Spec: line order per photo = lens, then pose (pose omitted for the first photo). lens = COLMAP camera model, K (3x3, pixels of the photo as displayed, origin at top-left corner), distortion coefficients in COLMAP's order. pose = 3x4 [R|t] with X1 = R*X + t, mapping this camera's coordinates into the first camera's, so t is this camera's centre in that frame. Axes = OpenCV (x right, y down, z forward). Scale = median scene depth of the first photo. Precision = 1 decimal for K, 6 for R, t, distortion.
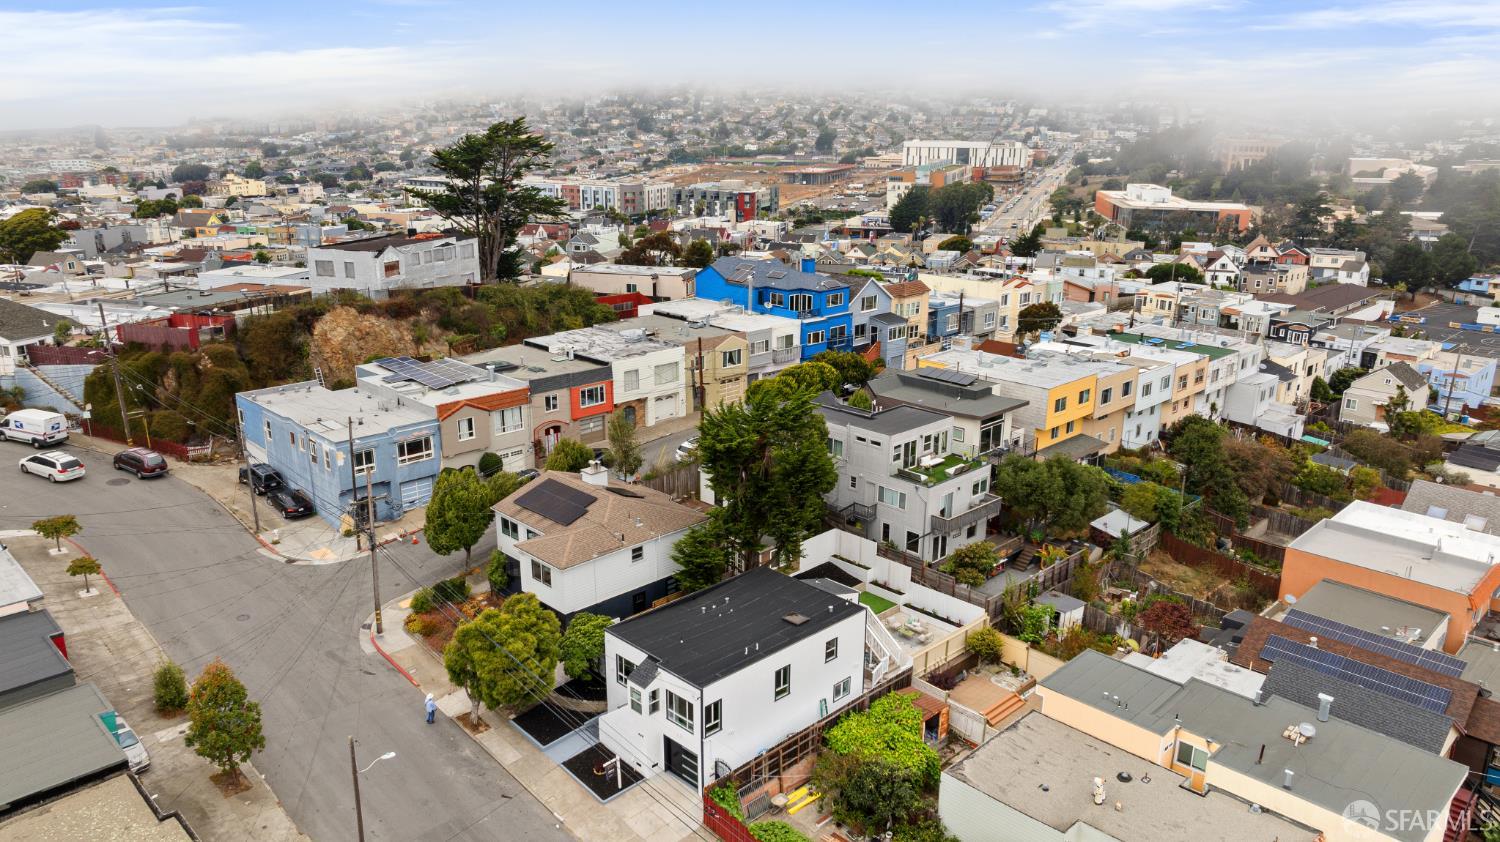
lens RADIAL K [[1068.0, 0, 759.0], [0, 1068.0, 442.5], [0, 0, 1]] dist [-0.025299, 0.034869]
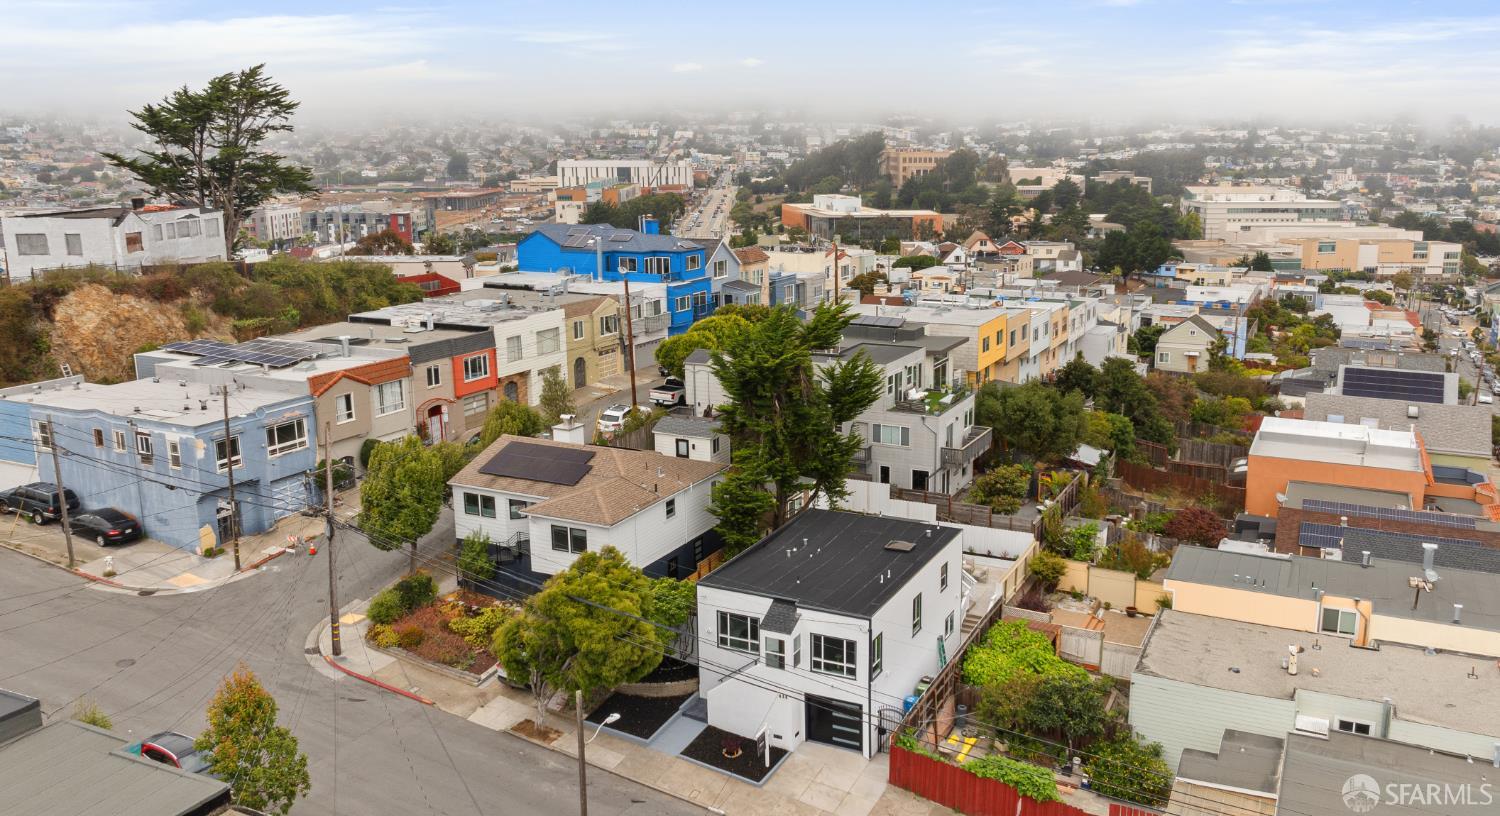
lens RADIAL K [[1193.1, 0, 792.6], [0, 1193.1, 405.7], [0, 0, 1]] dist [-0.018387, -0.004074]
pose [[0.940072, -0.077470, 0.332058, -0.220600], [0.104547, 0.992430, -0.064442, 0.064852], [-0.324552, 0.095296, 0.941055, 0.069402]]
